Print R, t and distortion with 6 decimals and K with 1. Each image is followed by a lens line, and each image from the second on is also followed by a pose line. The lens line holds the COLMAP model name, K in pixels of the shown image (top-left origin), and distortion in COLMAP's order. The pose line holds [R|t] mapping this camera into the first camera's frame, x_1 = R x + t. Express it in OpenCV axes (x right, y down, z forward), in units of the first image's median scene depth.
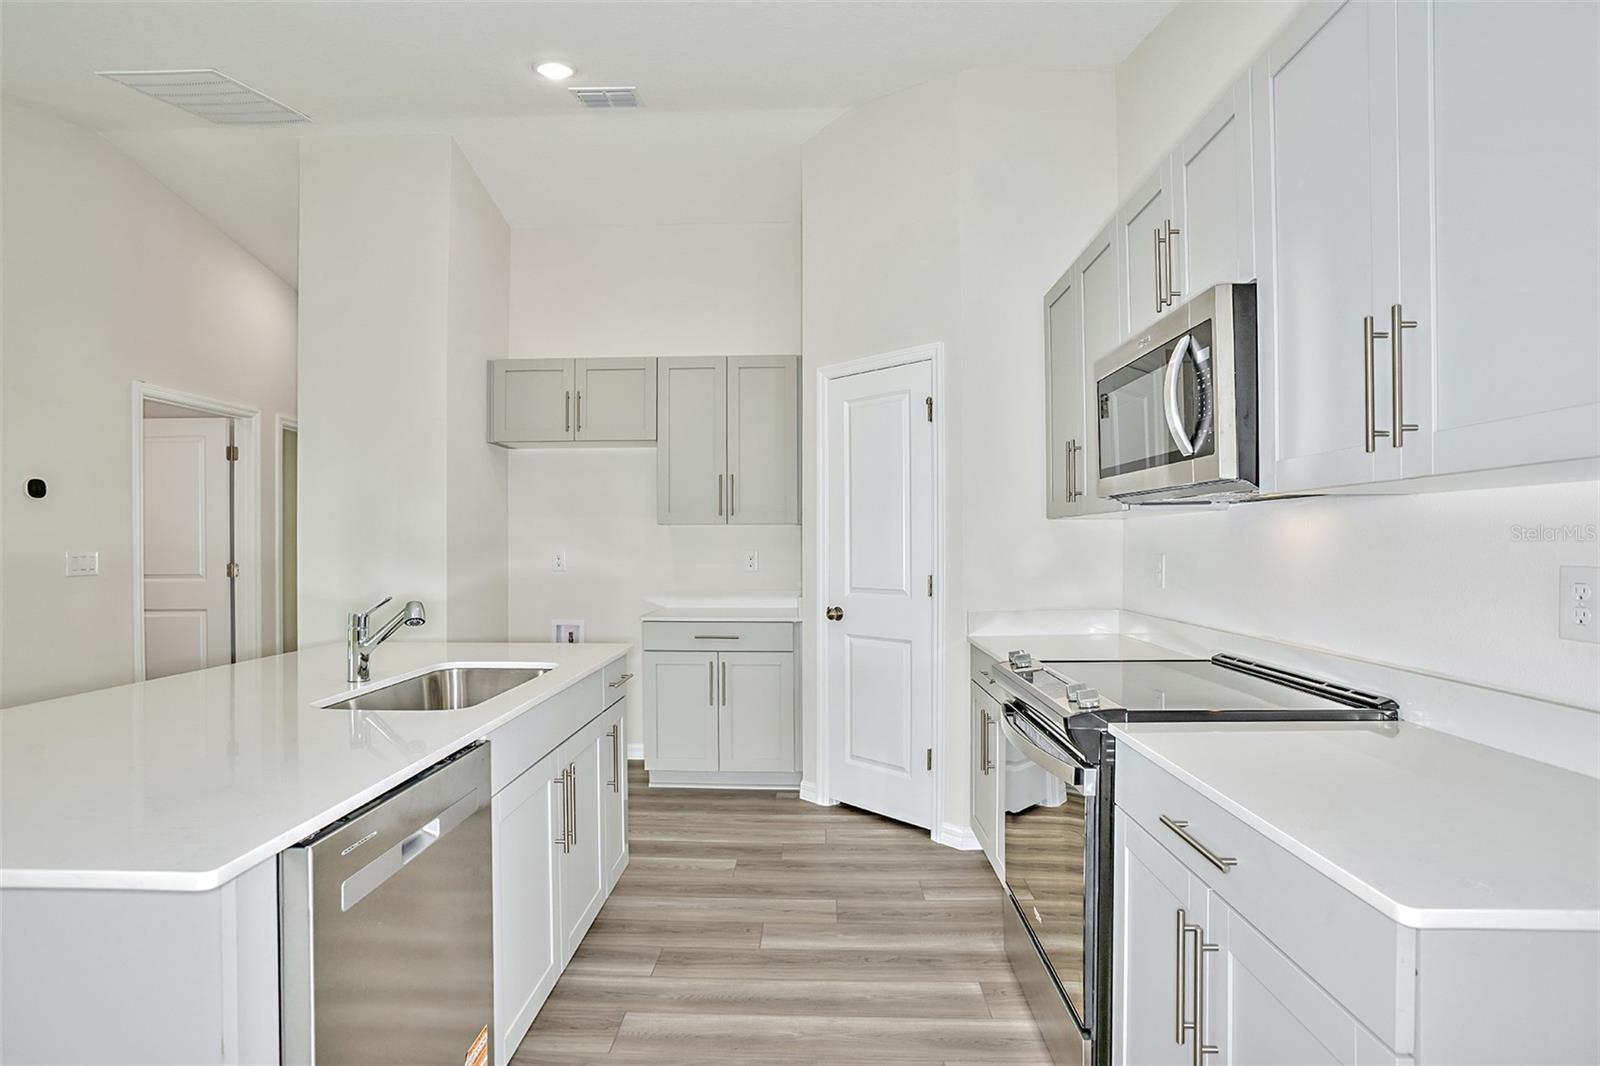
lens RADIAL K [[818.0, 0, 800.0], [0, 818.0, 533.0], [0, 0, 1]] dist [-0.001574, 0.000419]
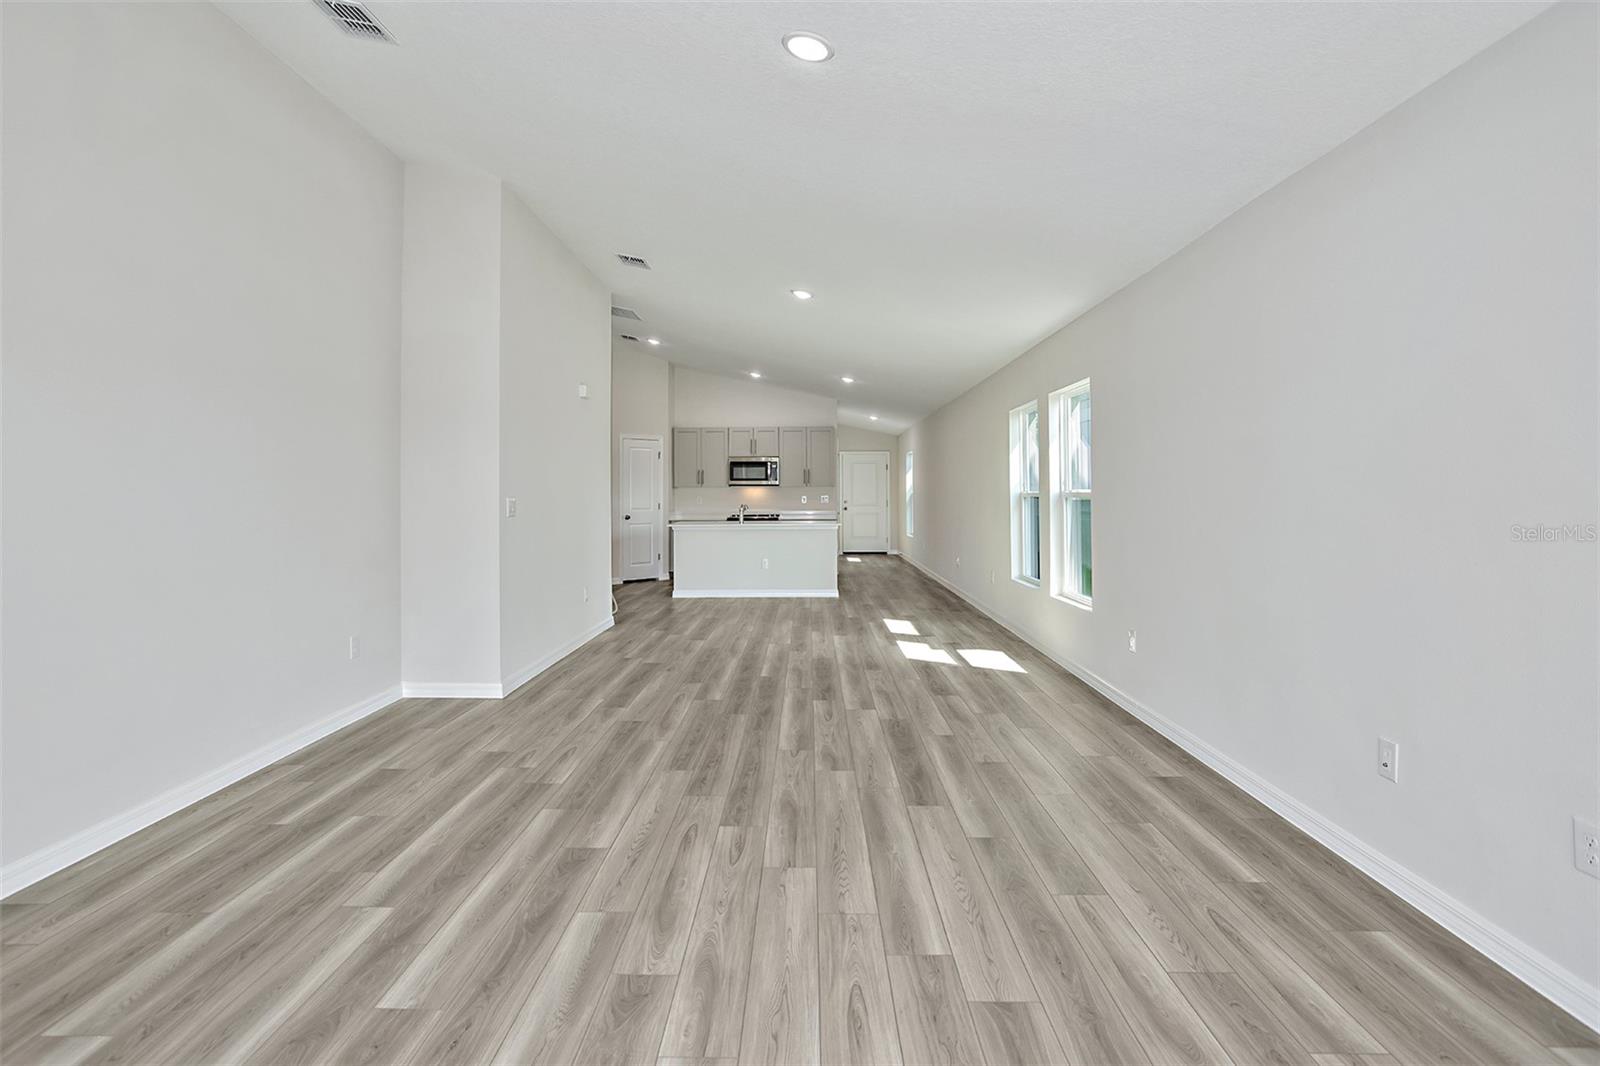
lens RADIAL K [[784.3, 0, 800.0], [0, 784.3, 533.0], [0, 0, 1]] dist [-0.003581, 0.000462]
pose [[0.022811, -0.006789, 0.999717, -3.098480], [-0.006794, 0.999953, 0.006945, 0.150970], [-0.999717, -0.006951, 0.022764, 0.327854]]
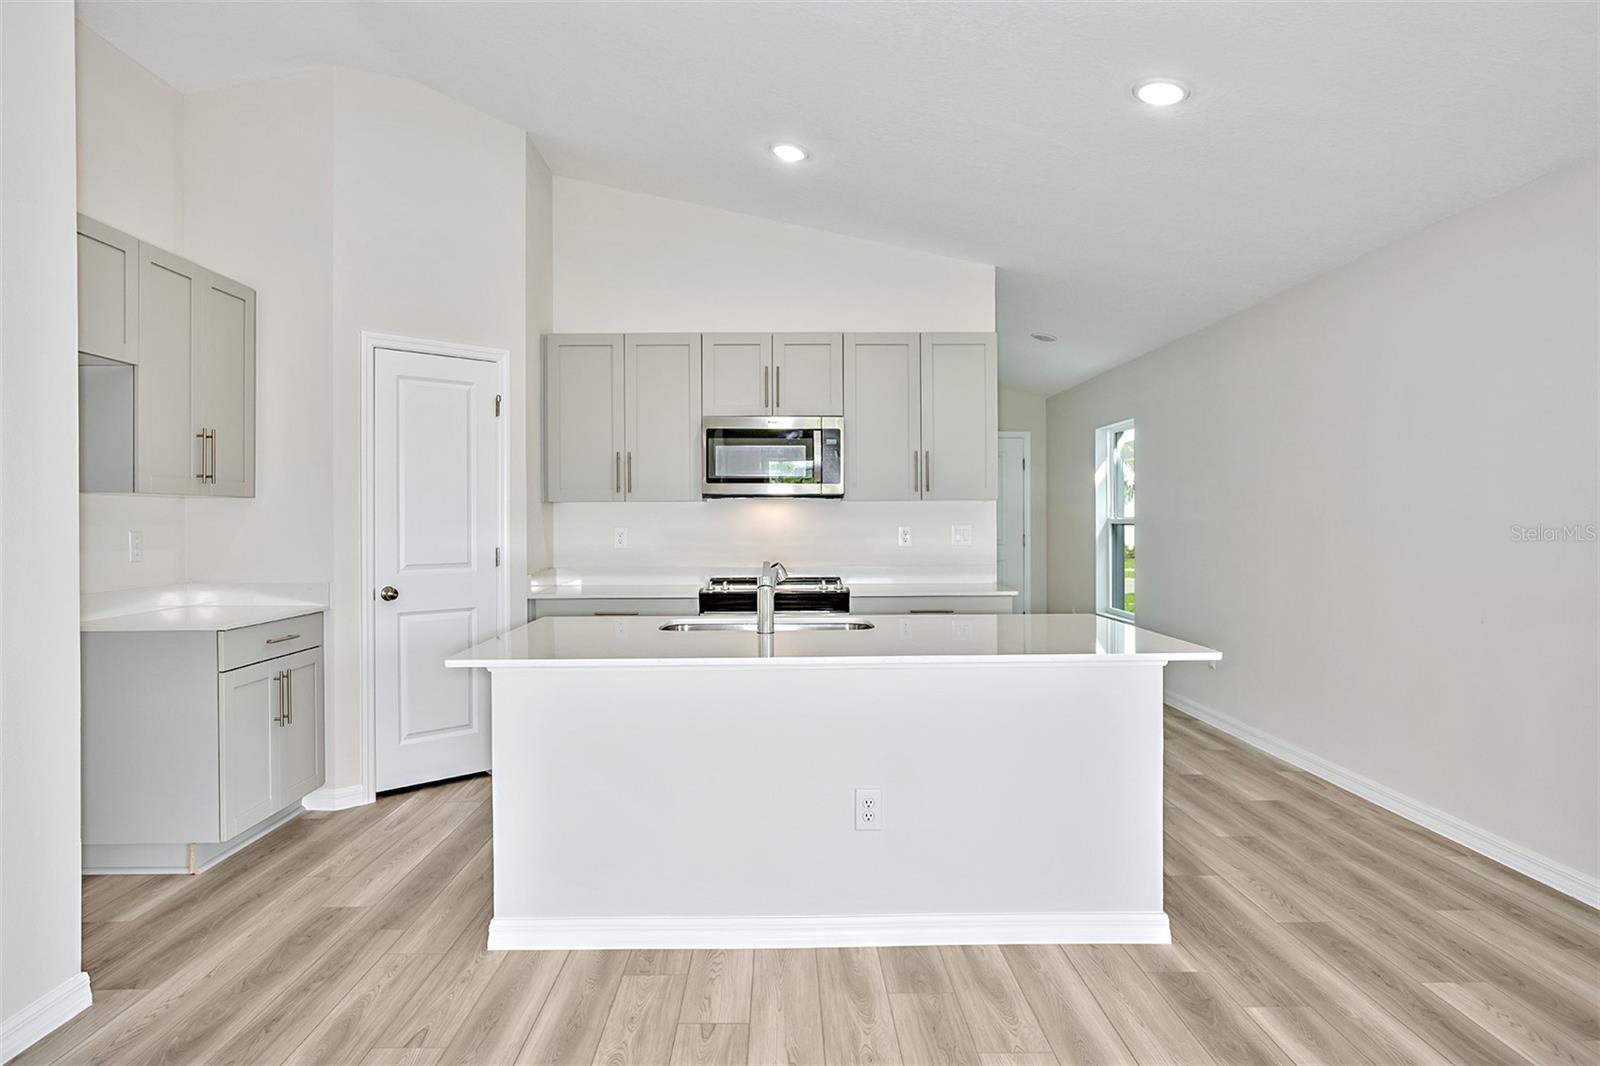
lens RADIAL K [[999.1, 0, 800.0], [0, 999.1, 533.0], [0, 0, 1]] dist [0.024399, 0.001927]
pose [[-0.045349, -0.007344, 0.998944, -1.269860], [-0.002929, 0.999970, 0.007219, 0.017507], [-0.998967, -0.002599, -0.045369, 0.633402]]
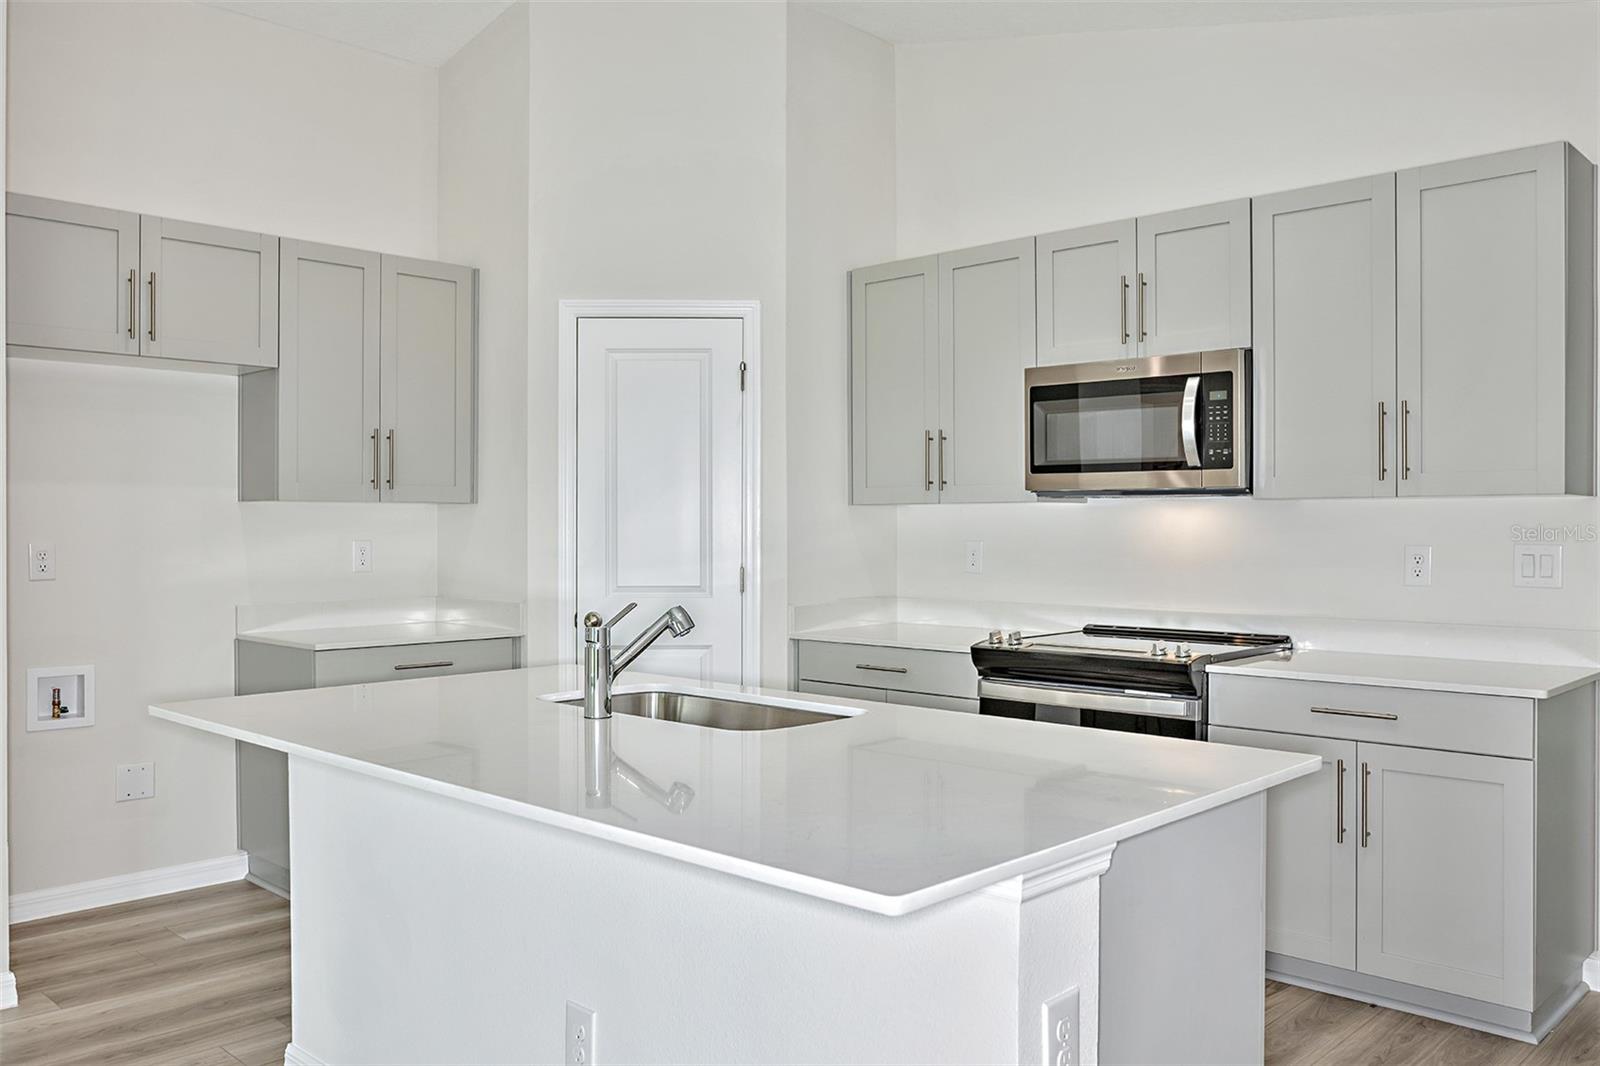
lens RADIAL K [[1311.8, 0, 800.0], [0, 1311.8, 533.0], [0, 0, 1]] dist [-0.002998, -0.009705]
pose [[0.673687, 0.002981, 0.739011, -0.821098], [-0.010719, 0.999926, 0.005738, 0.005320], [-0.738939, -0.011787, 0.673669, 0.020831]]
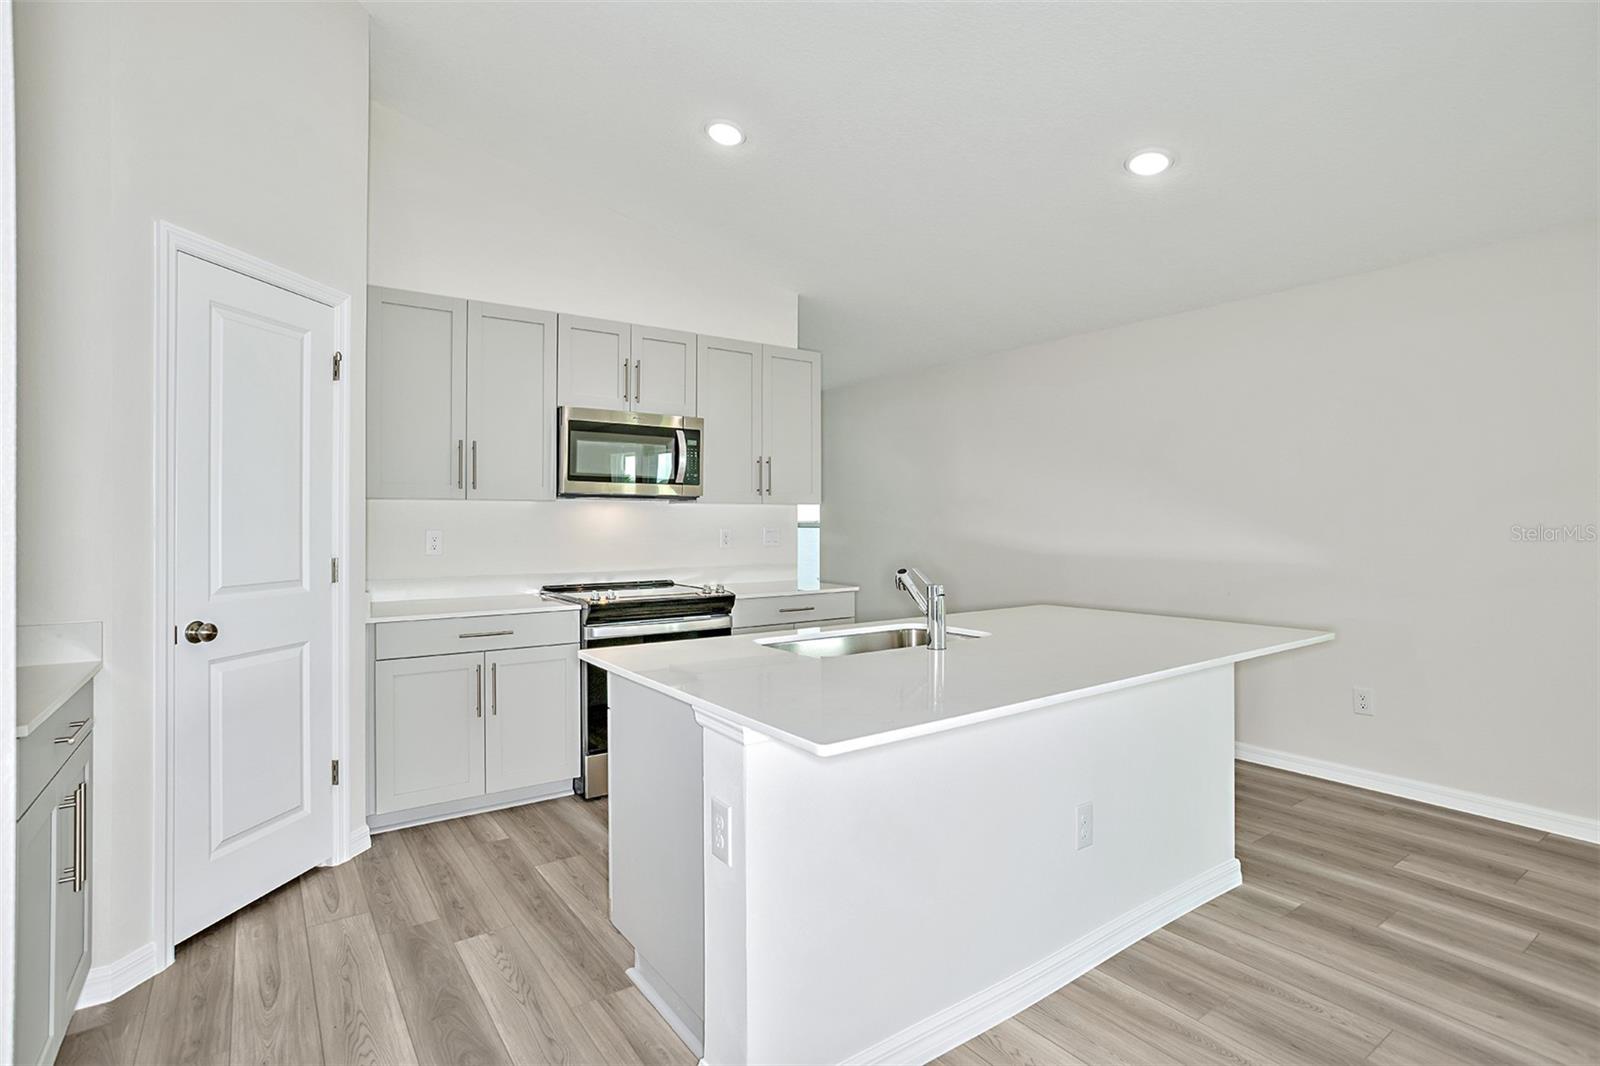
lens RADIAL K [[784.3, 0, 800.0], [0, 784.3, 533.0], [0, 0, 1]] dist [-0.003581, 0.000462]
pose [[-0.604338, -0.004101, 0.796718, -0.785363], [-0.001532, 0.999991, 0.003986, 0.019674], [-0.796727, 0.001188, -0.604339, 1.100942]]
